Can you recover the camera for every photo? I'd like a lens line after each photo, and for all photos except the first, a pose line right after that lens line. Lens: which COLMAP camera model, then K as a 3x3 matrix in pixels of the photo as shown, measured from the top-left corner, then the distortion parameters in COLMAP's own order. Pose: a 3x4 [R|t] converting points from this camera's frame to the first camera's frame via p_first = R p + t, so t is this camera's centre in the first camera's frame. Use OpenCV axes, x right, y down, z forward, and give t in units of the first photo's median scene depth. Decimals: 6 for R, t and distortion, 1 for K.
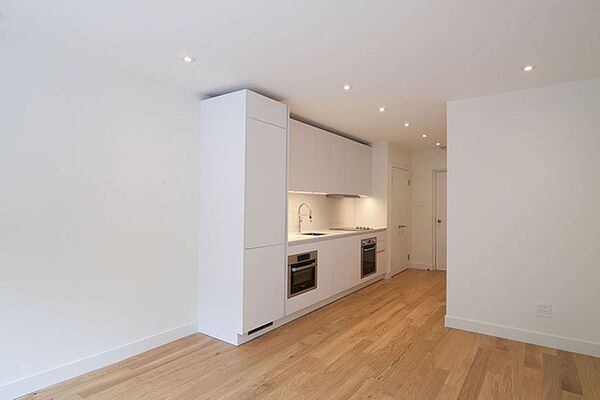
lens RADIAL K [[323.4, 0, 300.0], [0, 323.4, 200.0], [0, 0, 1]] dist [-0.001445, -0.000868]
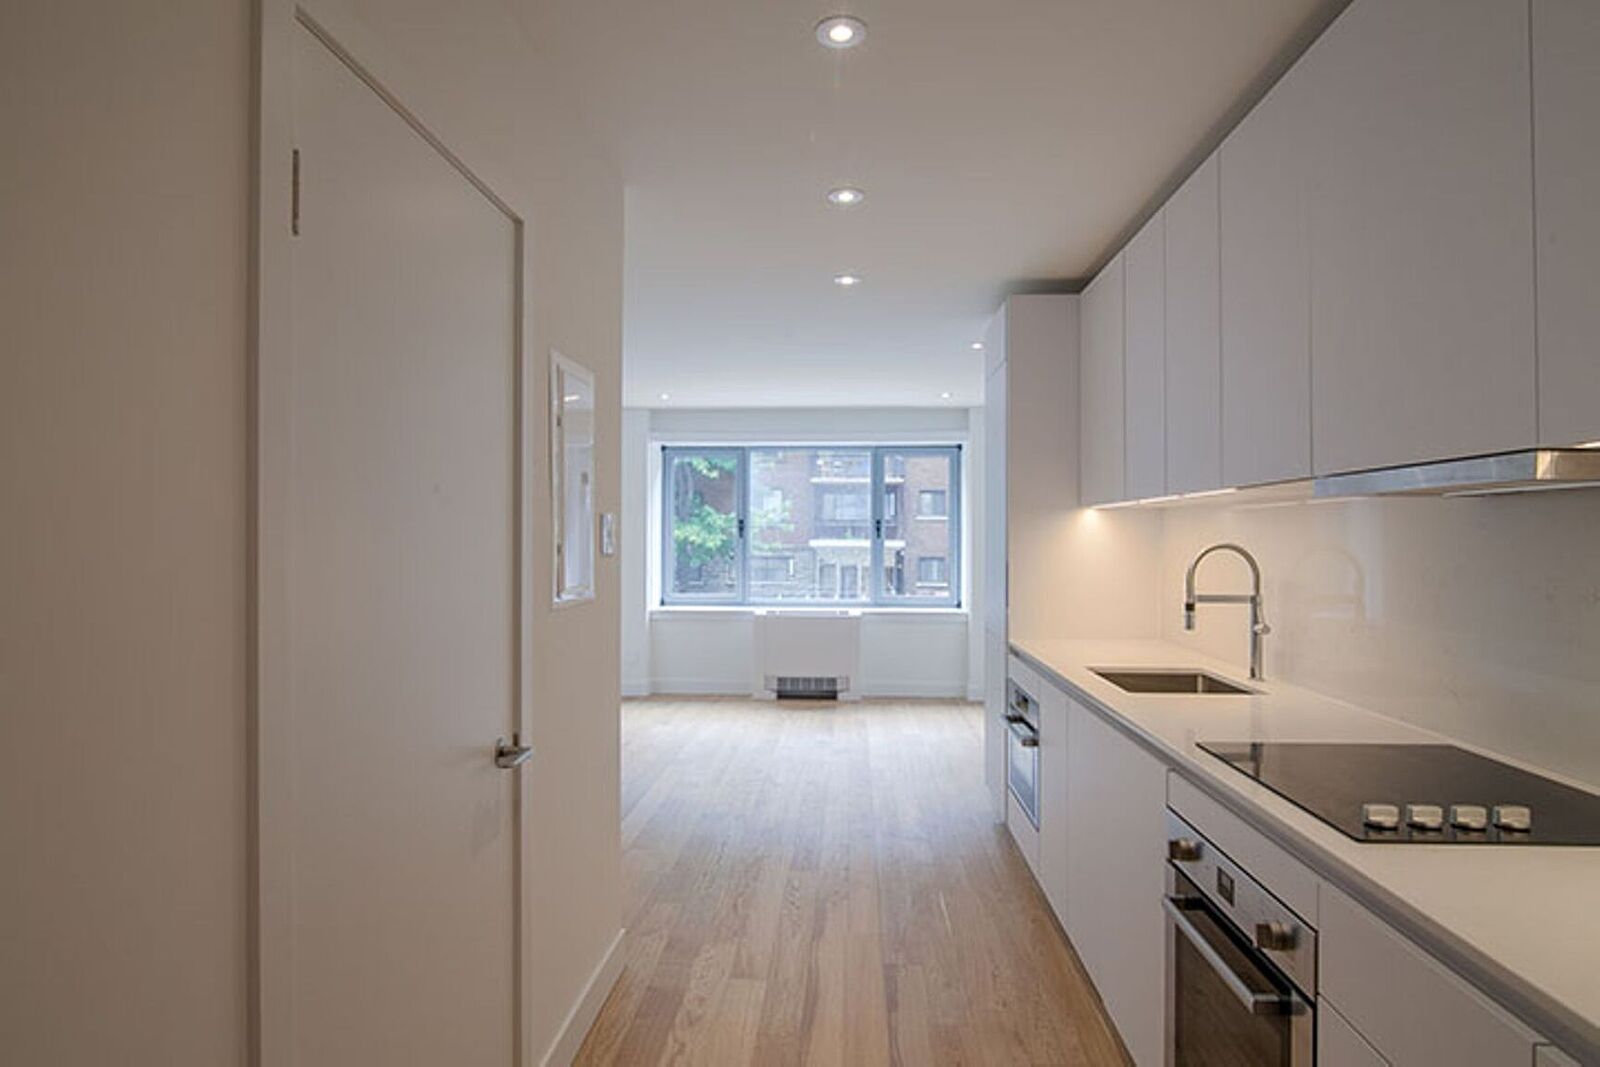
lens RADIAL K [[862.3, 0, 800.0], [0, 862.3, 533.5], [0, 0, 1]] dist [-0.001445, -0.000868]
pose [[-0.839029, -0.006511, -0.544047, 0.631153], [0.010945, 0.999524, -0.028841, 0.015203], [0.543976, -0.030153, -0.838559, 1.479000]]
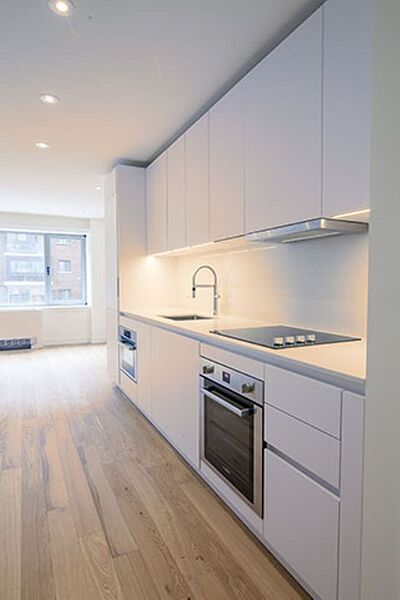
lens RADIAL K [[353.2, 0, 200.0], [0, 353.2, 300.0], [0, 0, 1]] dist [-0.003092, -0.000916]
pose [[-0.455849, 0.044501, -0.888944, 0.656714], [0.025669, 0.998991, 0.036847, 0.051308], [0.889687, -0.006022, -0.456532, 1.425577]]
